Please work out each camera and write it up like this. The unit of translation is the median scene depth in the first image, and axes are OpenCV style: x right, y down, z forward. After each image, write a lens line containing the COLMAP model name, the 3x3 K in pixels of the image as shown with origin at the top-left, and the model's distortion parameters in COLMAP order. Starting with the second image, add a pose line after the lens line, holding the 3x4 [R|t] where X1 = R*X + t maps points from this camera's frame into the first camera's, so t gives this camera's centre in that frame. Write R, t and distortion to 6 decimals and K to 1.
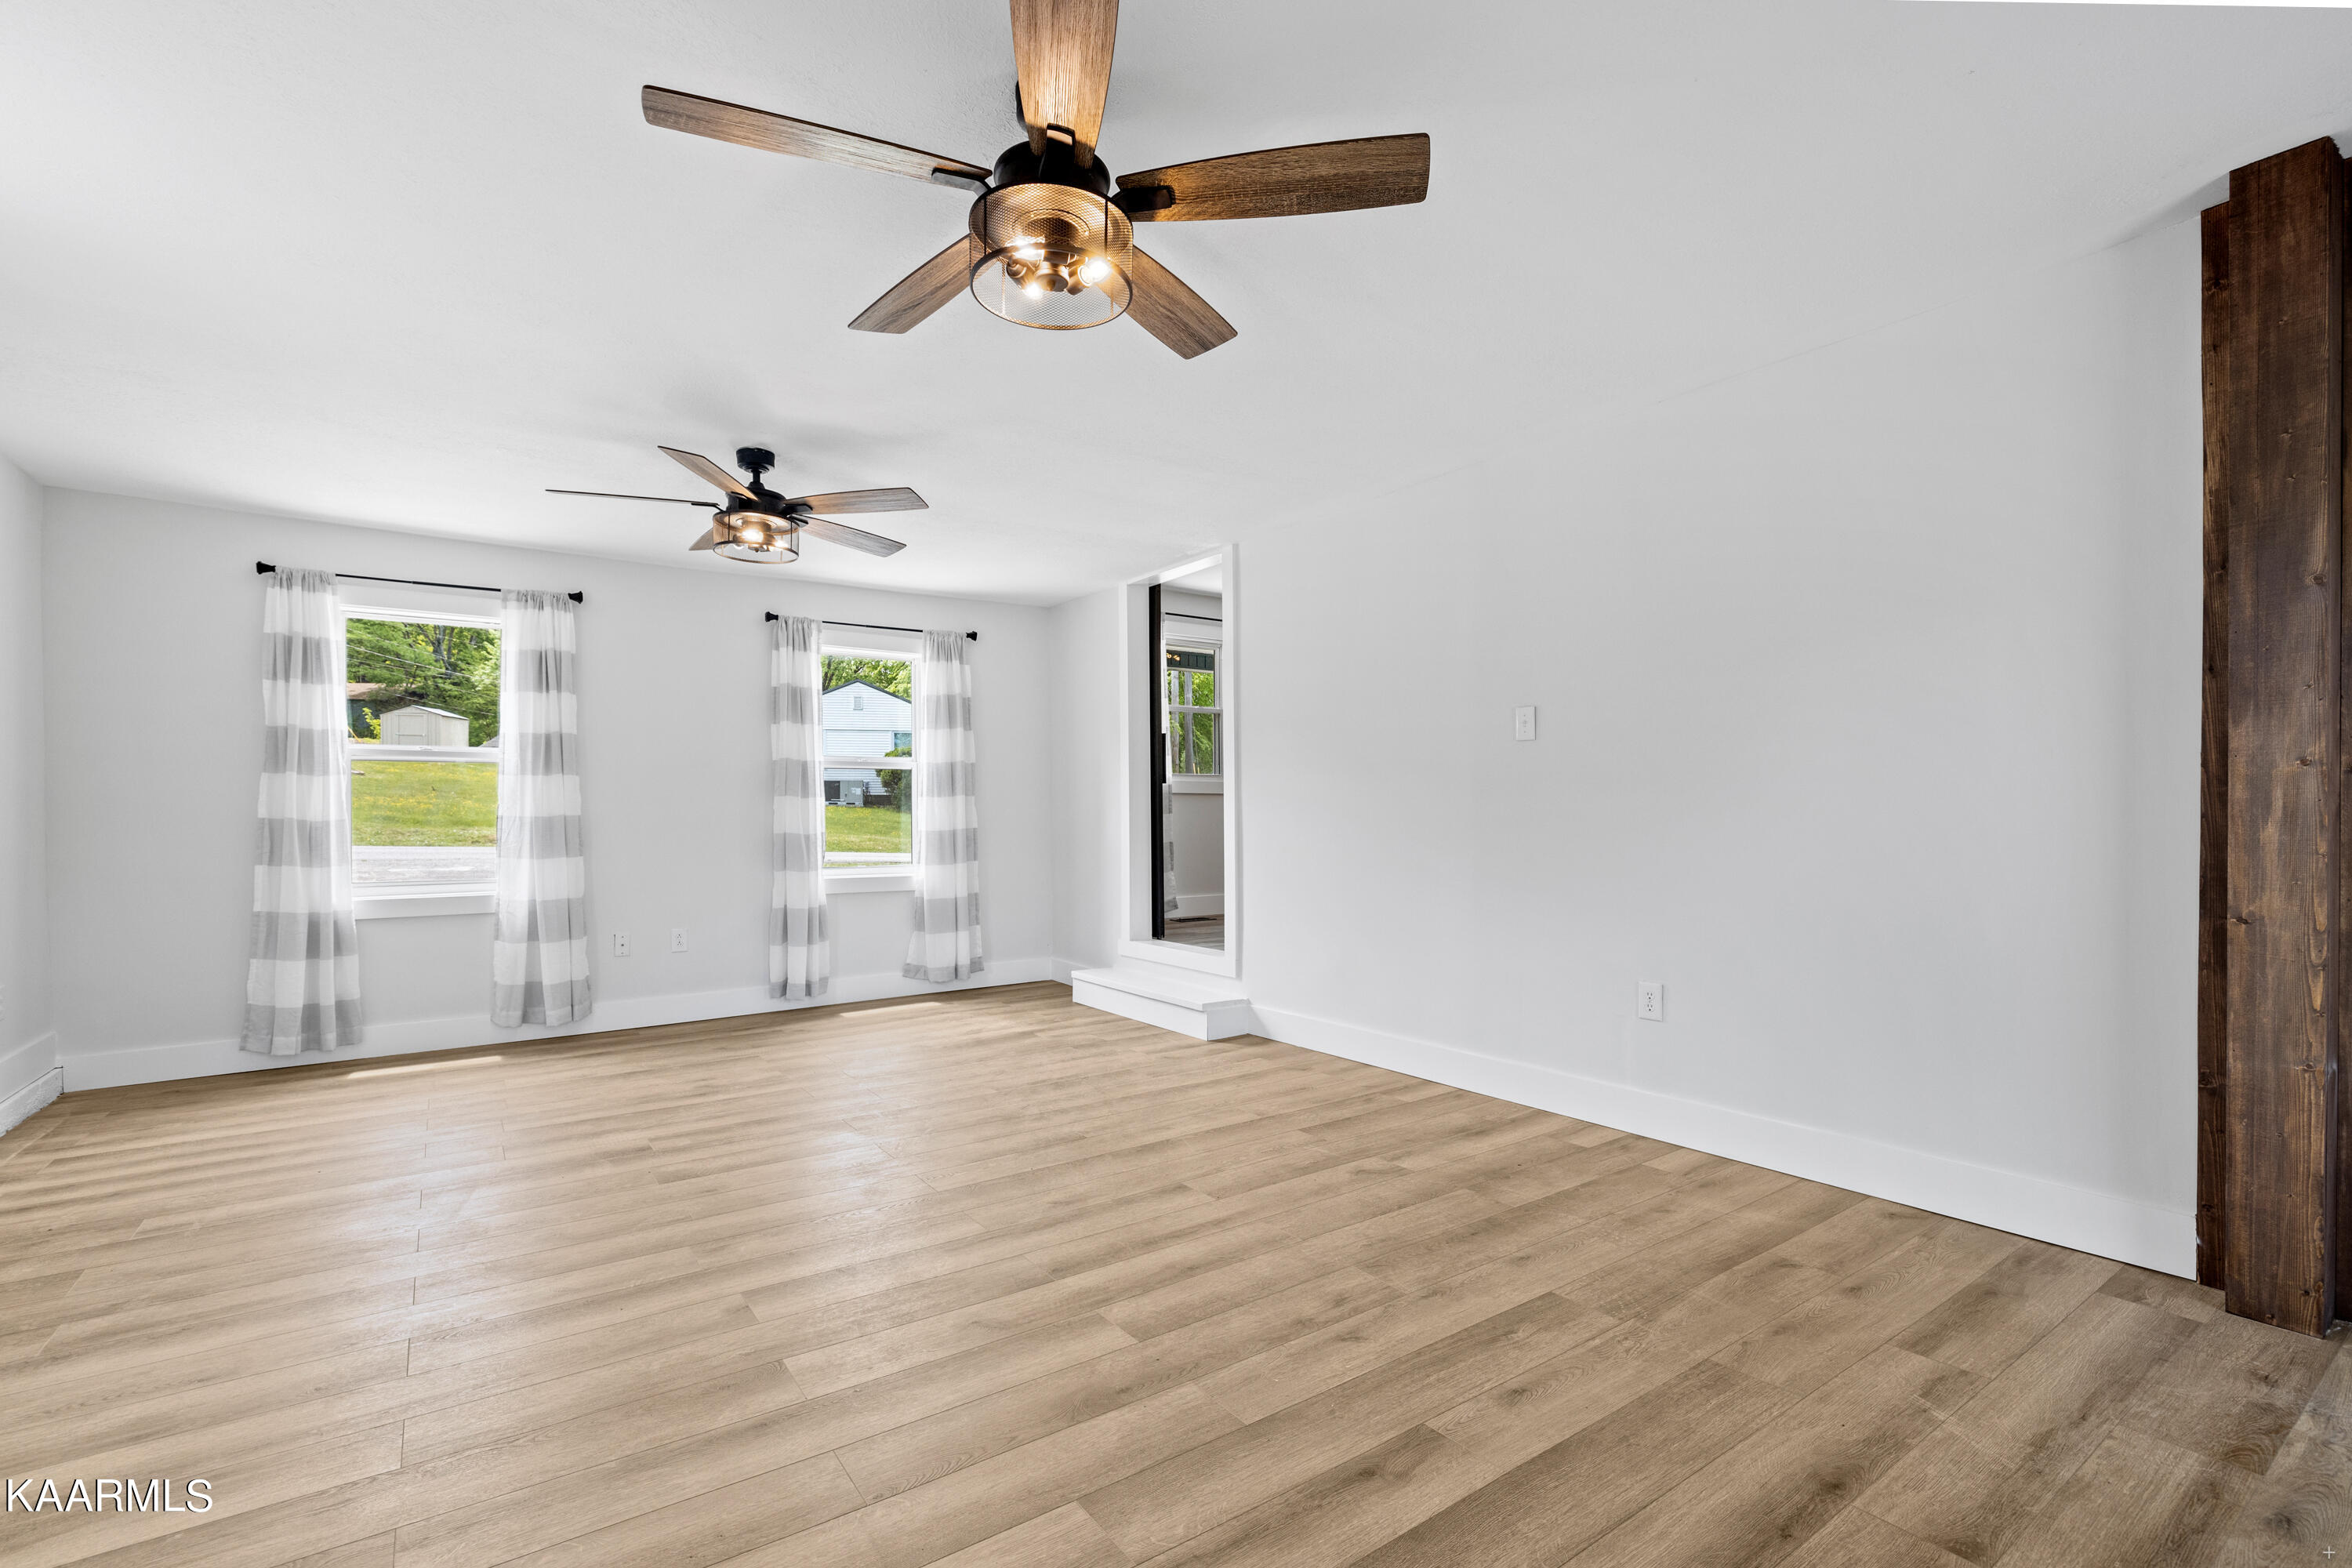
lens RADIAL K [[1012.5, 0, 1146.3], [0, 1012.5, 794.3], [0, 0, 1]] dist [0.002421, 0.000104]
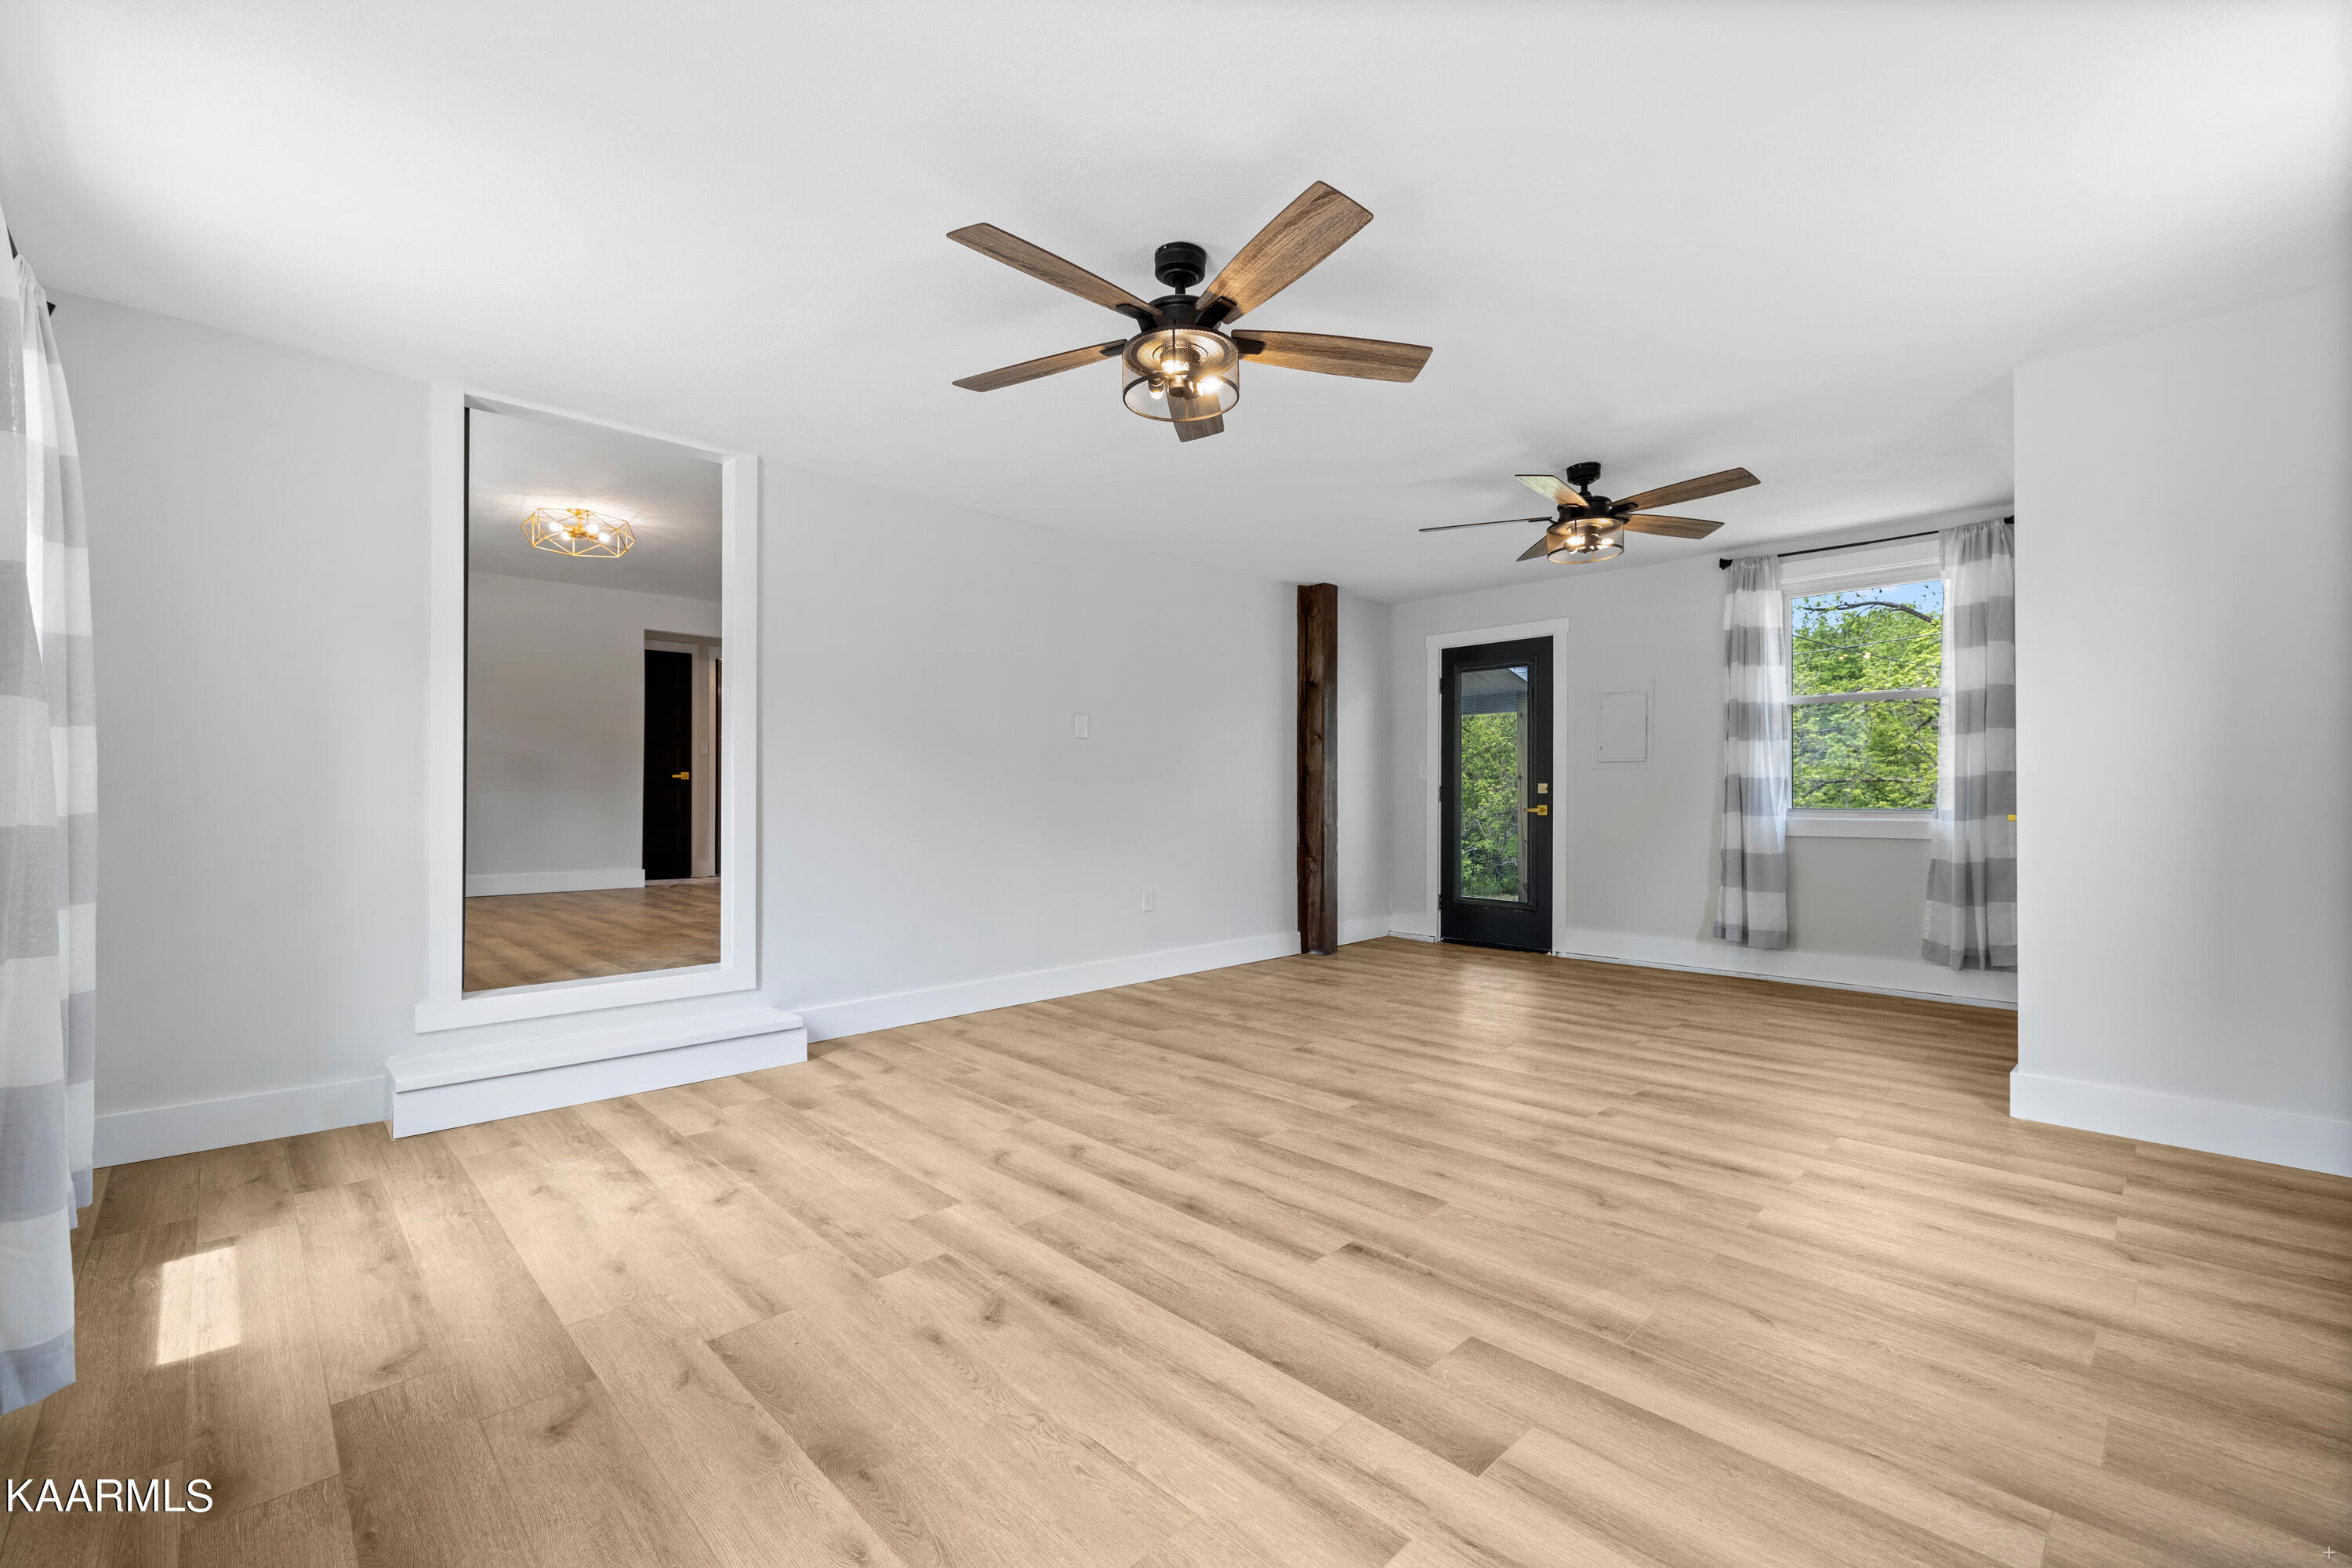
lens RADIAL K [[1012.5, 0, 1146.3], [0, 1012.5, 794.3], [0, 0, 1]] dist [0.002421, 0.000104]
pose [[-0.150440, 0.009864, 0.988570, -0.954356], [-0.016544, 0.999785, -0.012493, 0.039522], [-0.988481, -0.018235, -0.150244, 1.024876]]
